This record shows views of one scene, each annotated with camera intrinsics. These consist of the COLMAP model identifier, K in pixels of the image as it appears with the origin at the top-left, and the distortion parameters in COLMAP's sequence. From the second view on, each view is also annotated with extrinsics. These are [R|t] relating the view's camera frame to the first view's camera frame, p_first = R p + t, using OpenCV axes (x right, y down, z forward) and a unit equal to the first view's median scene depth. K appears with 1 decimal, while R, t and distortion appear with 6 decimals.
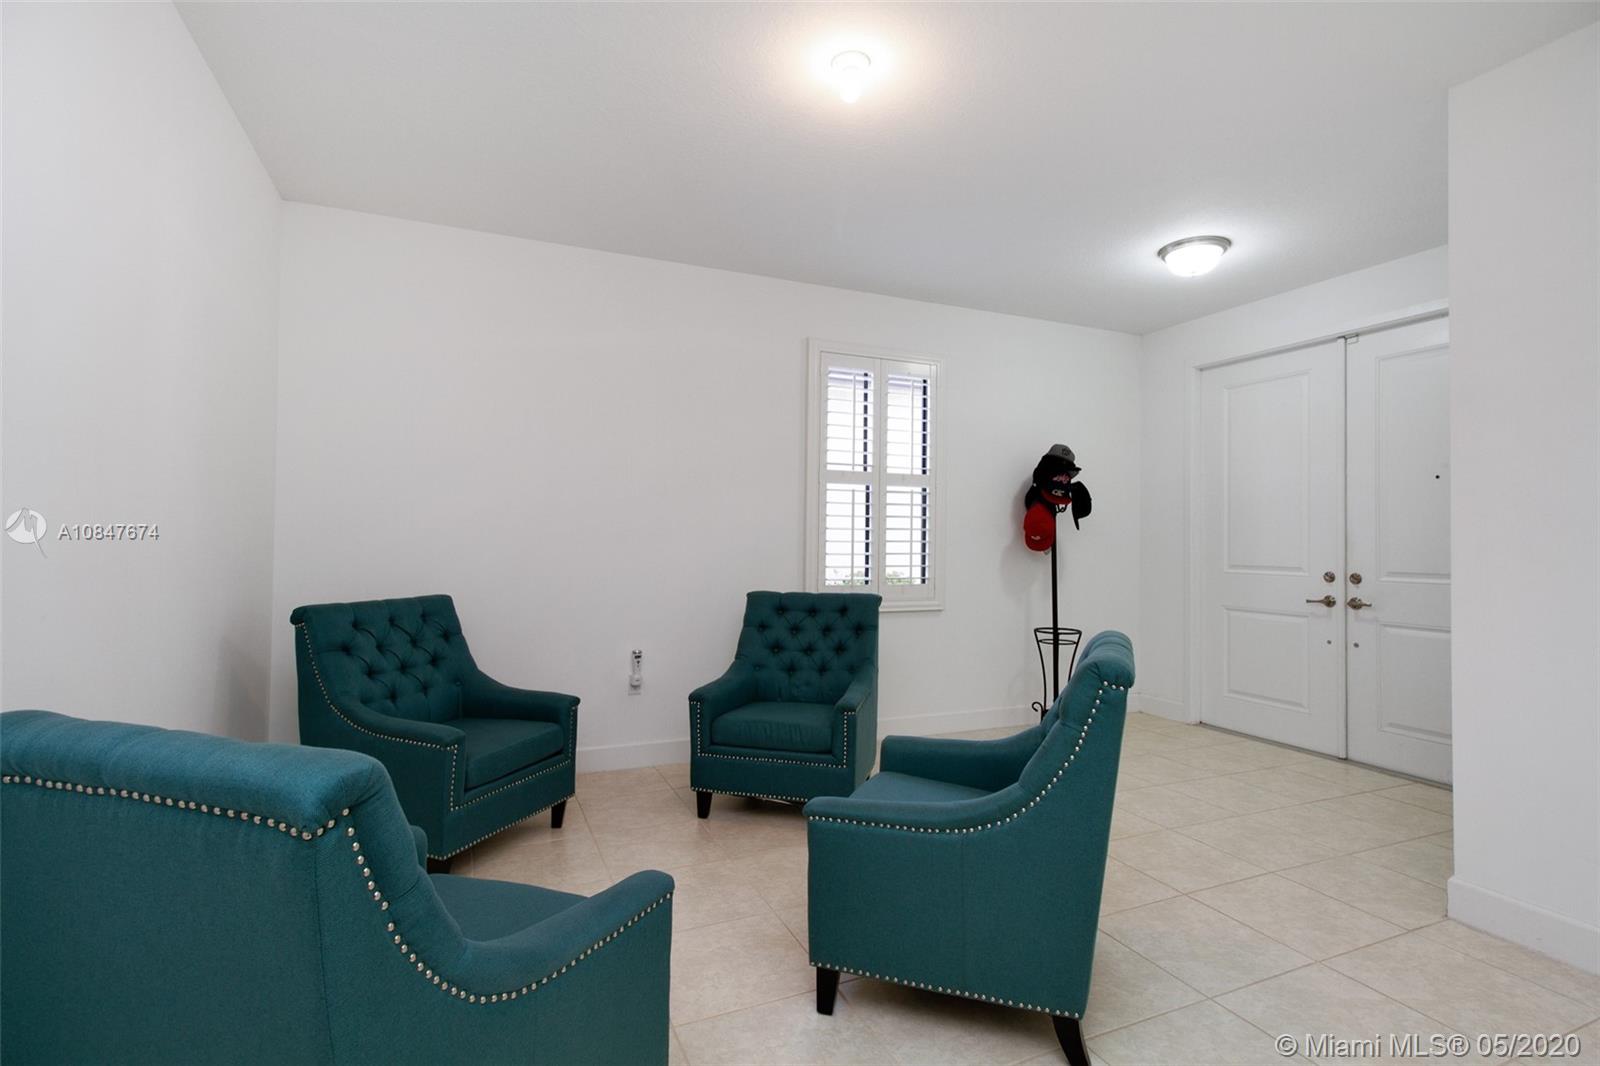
lens RADIAL K [[769.7, 0, 800.2], [0, 769.7, 531.3], [0, 0, 1]] dist [-0.004540, 0.001434]
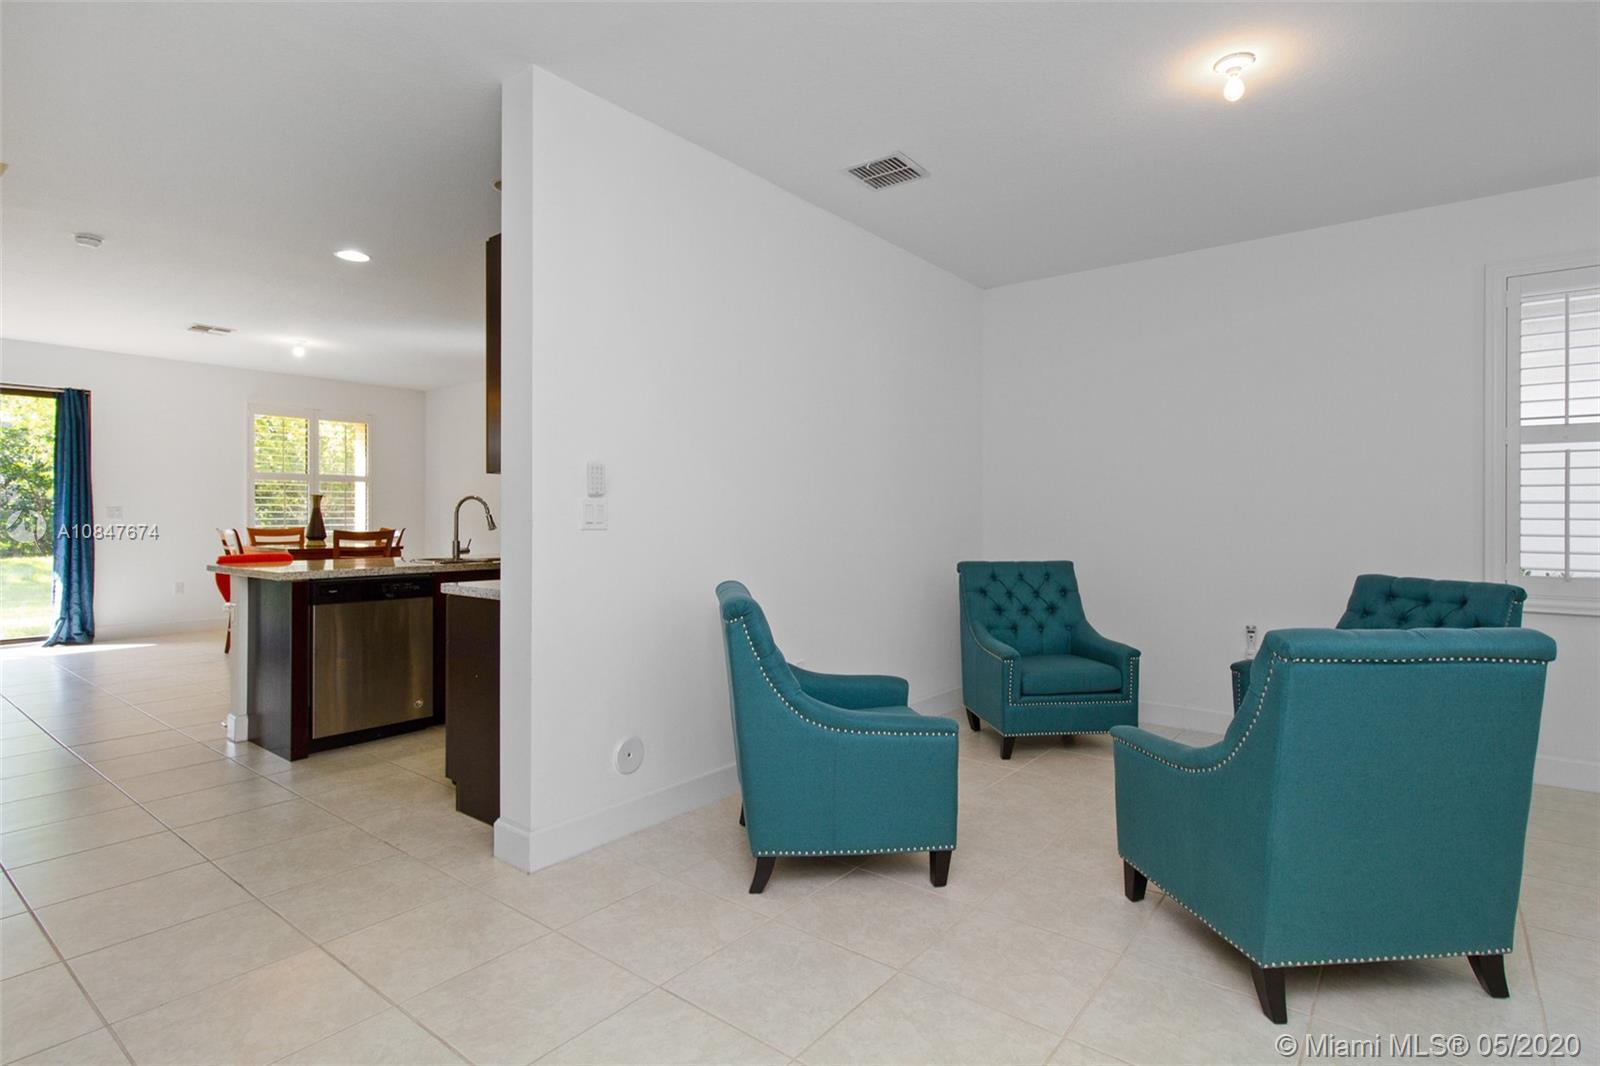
lens RADIAL K [[813.5, 0, 800.8], [0, 813.5, 530.6], [0, 0, 1]] dist [-0.003732, -0.000454]
pose [[0.448027, 0.005939, -0.894000, 0.603016], [0.013935, 0.999810, 0.013626, 0.004784], [0.893911, -0.018563, 0.447859, -0.029848]]
